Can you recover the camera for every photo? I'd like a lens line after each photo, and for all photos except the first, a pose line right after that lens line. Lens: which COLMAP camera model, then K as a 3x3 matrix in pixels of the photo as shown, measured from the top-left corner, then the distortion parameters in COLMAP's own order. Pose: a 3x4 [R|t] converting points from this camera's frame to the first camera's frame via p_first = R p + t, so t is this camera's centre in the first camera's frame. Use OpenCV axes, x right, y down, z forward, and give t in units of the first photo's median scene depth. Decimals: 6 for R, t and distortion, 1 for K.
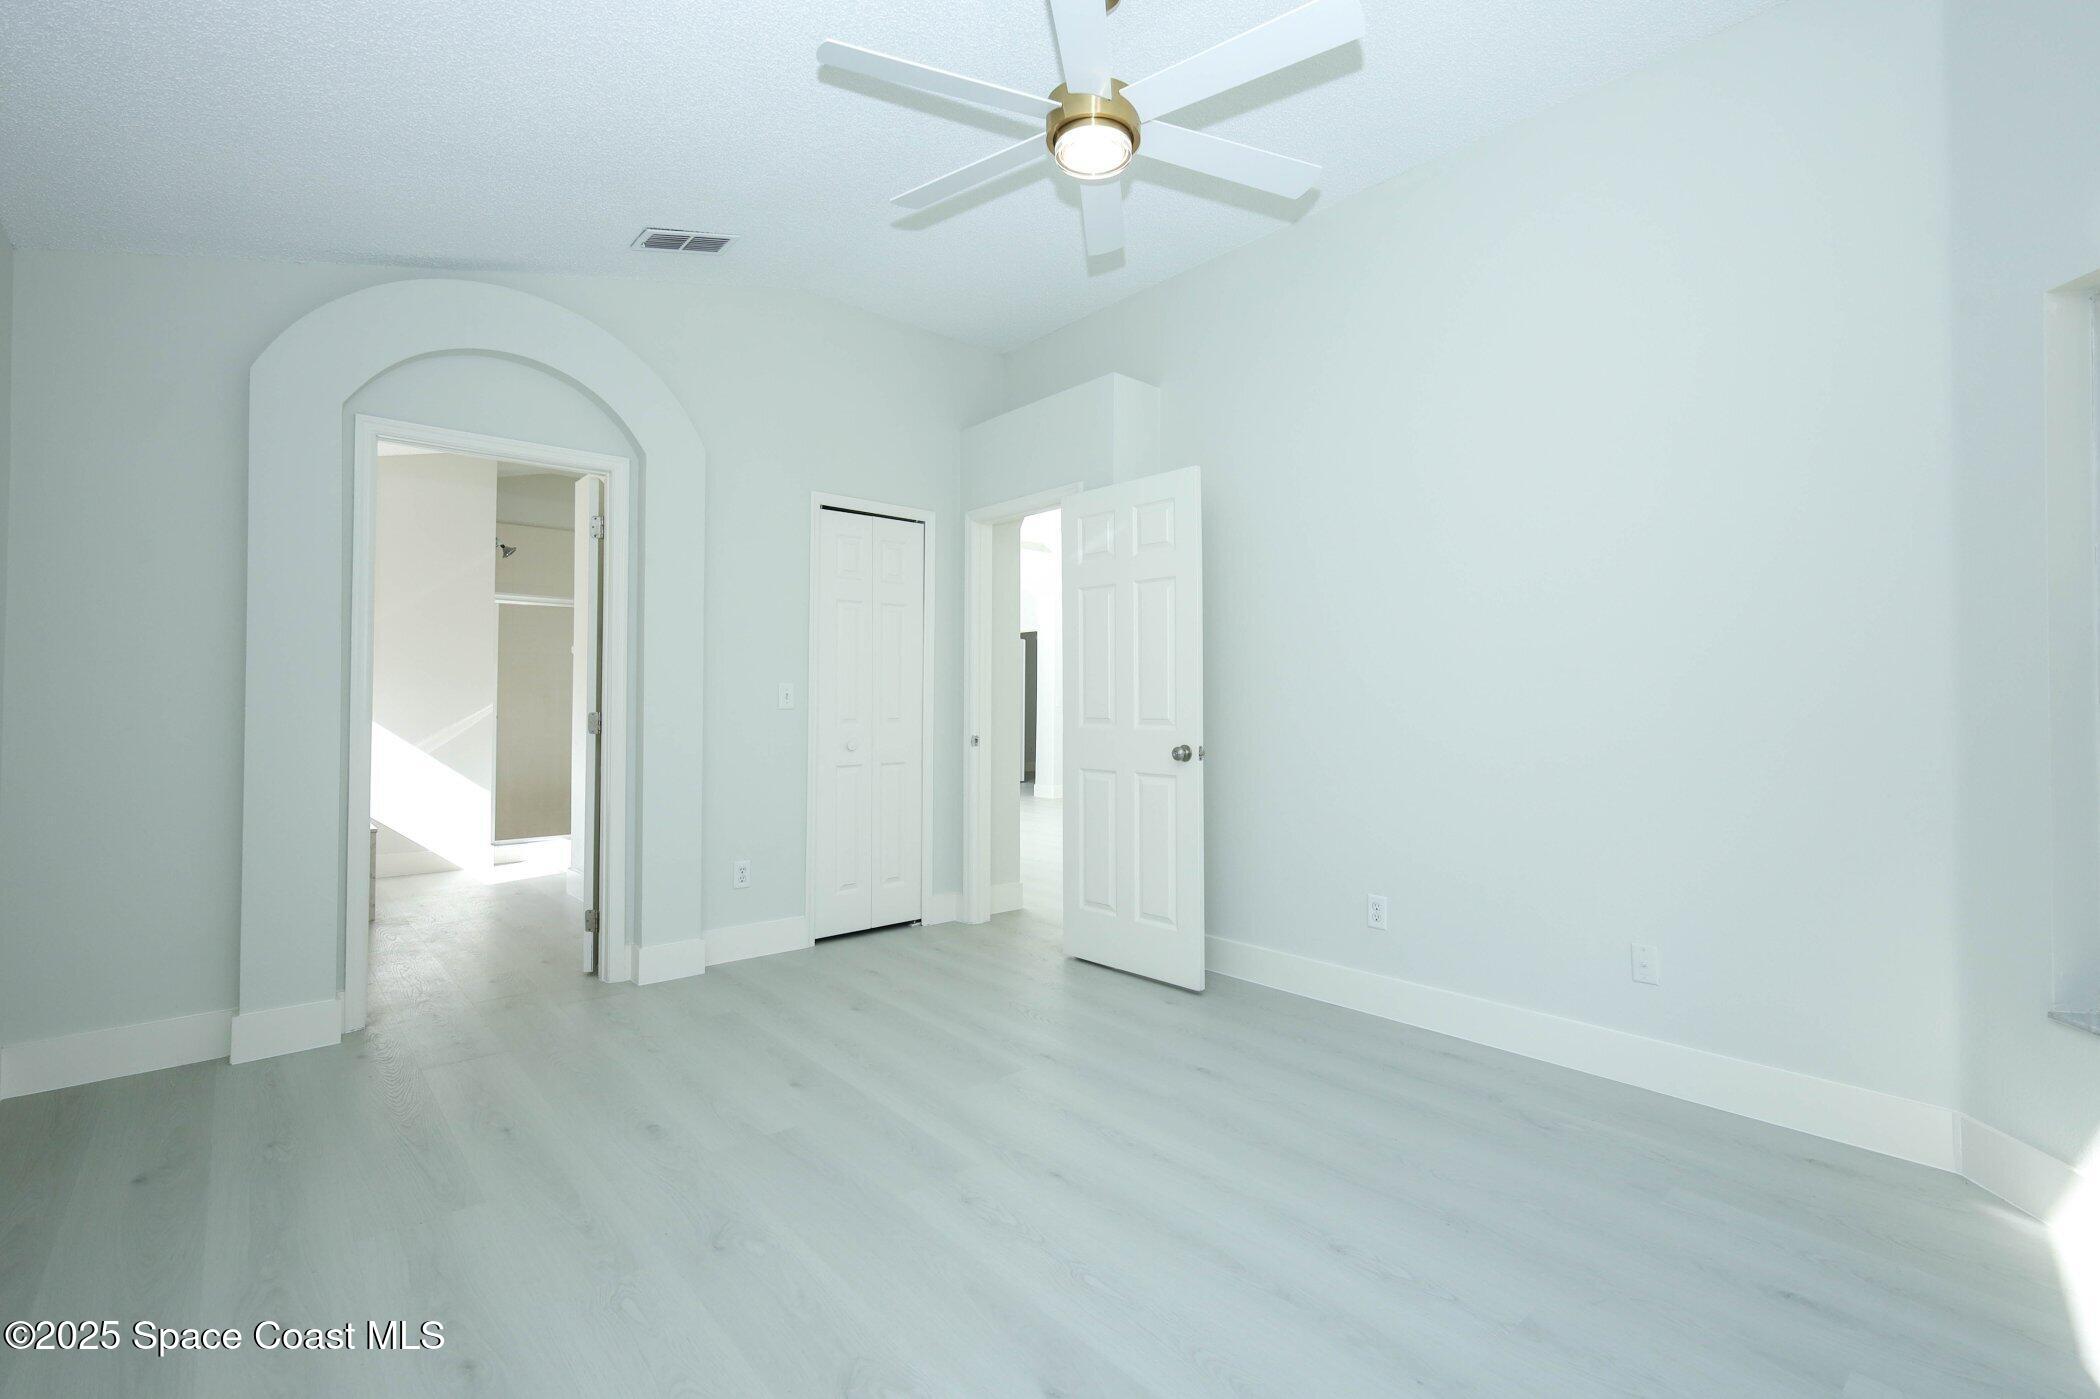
lens RADIAL K [[916.4, 0, 1049.1], [0, 916.4, 685.8], [0, 0, 1]] dist [0.004253, 0.000383]
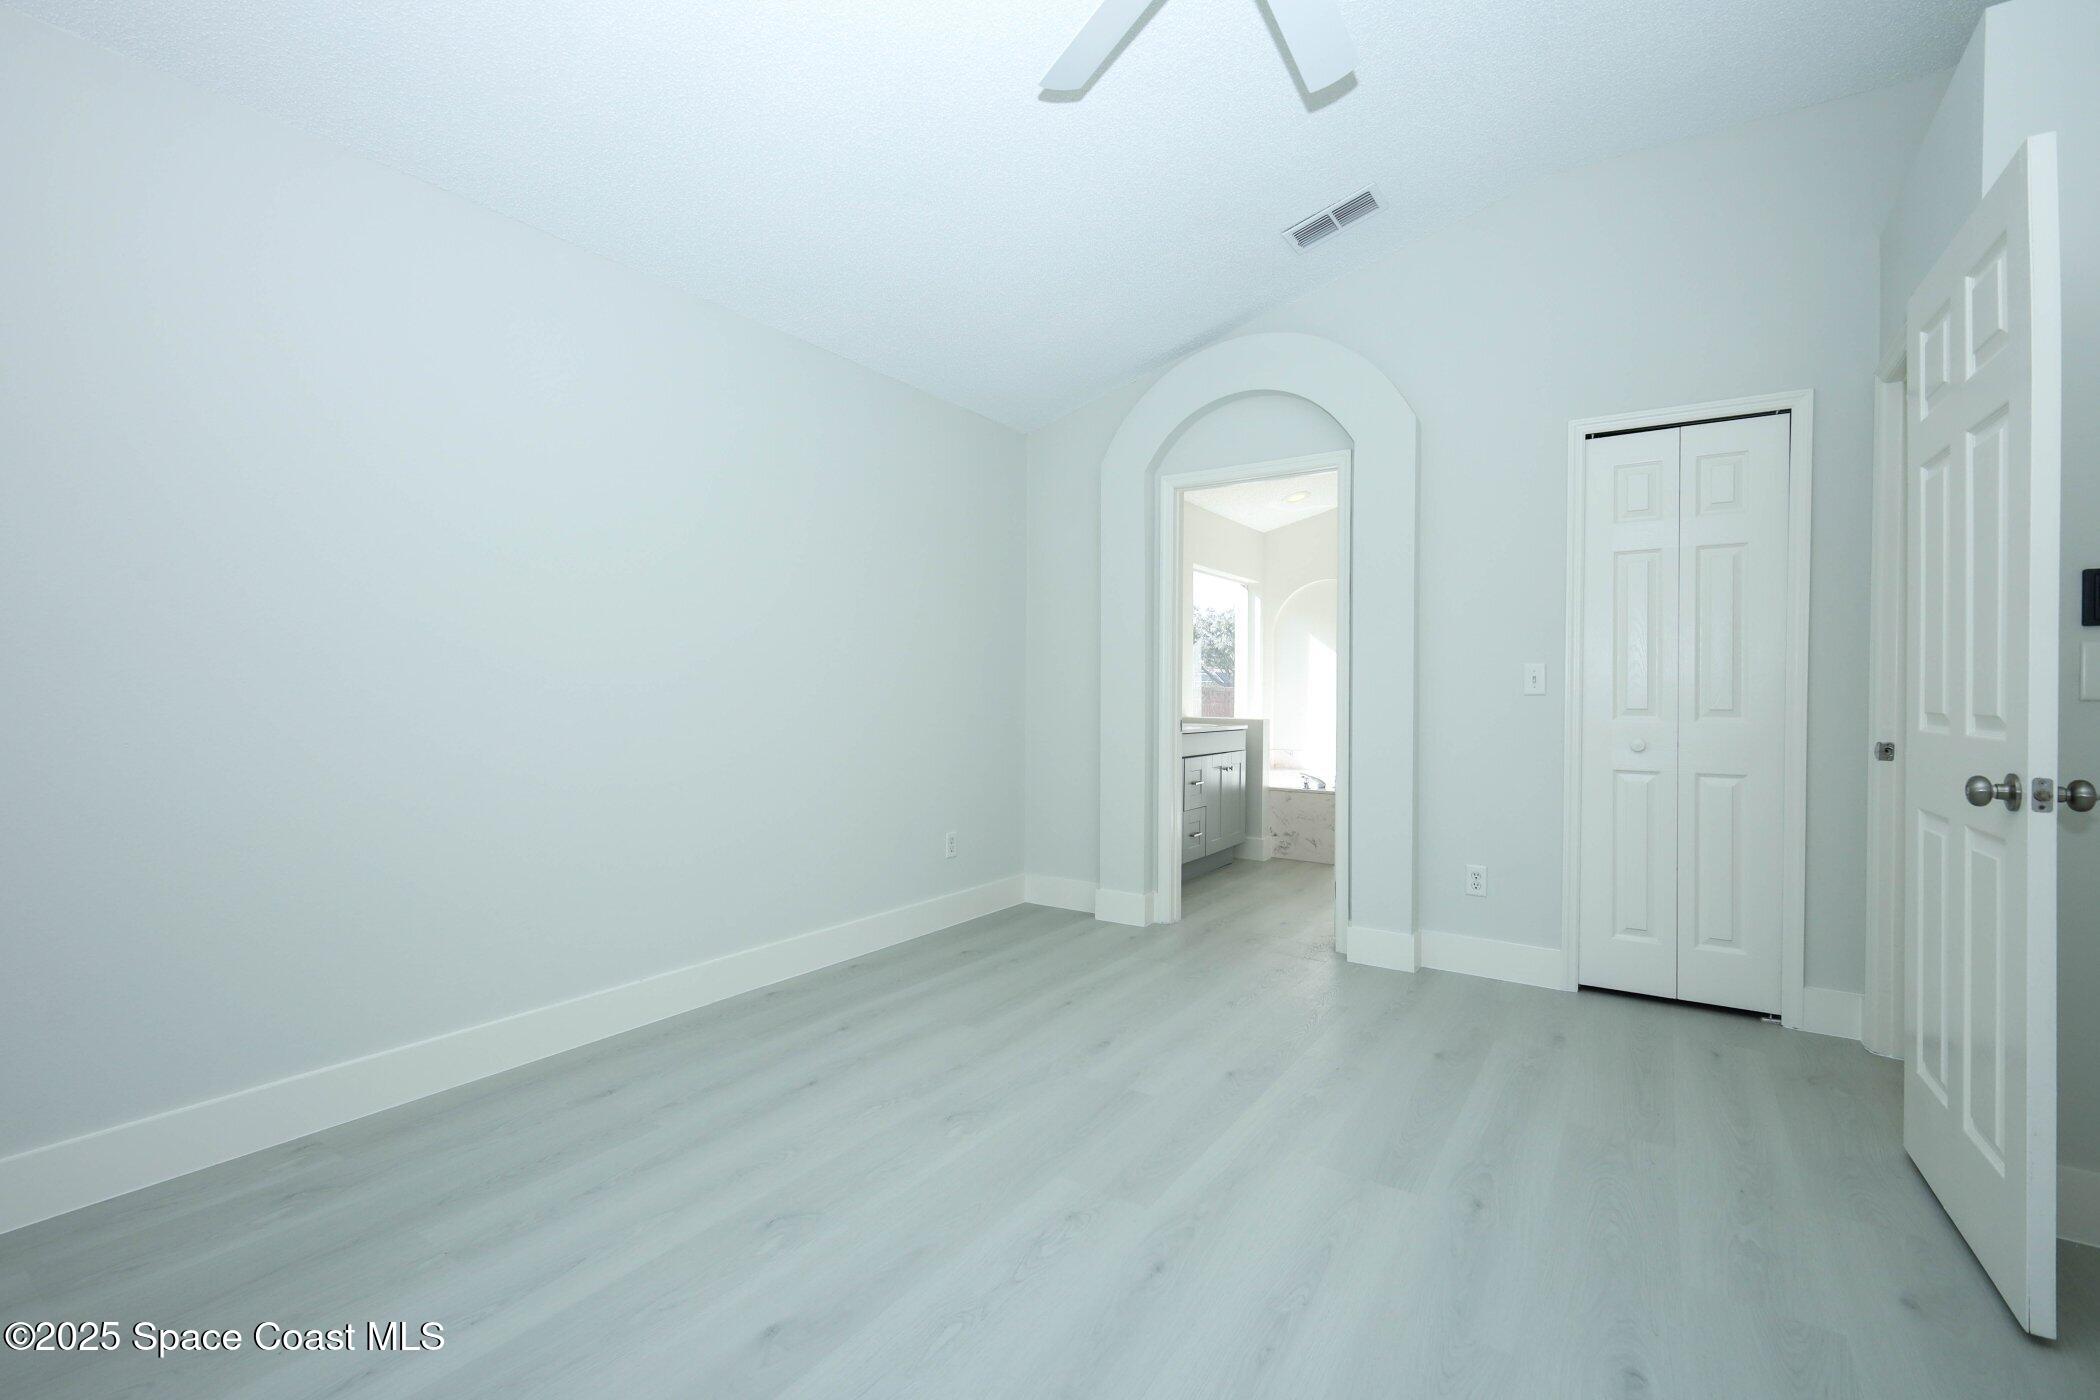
lens RADIAL K [[892.4, 0, 1056.0], [0, 892.4, 696.7], [0, 0, 1]] dist [-0.000986, -0.000142]
pose [[0.288825, 0.007863, -0.957350, 0.373983], [0.006401, 0.999928, 0.010144, 0.016706], [0.957360, -0.009058, 0.288754, 0.364092]]
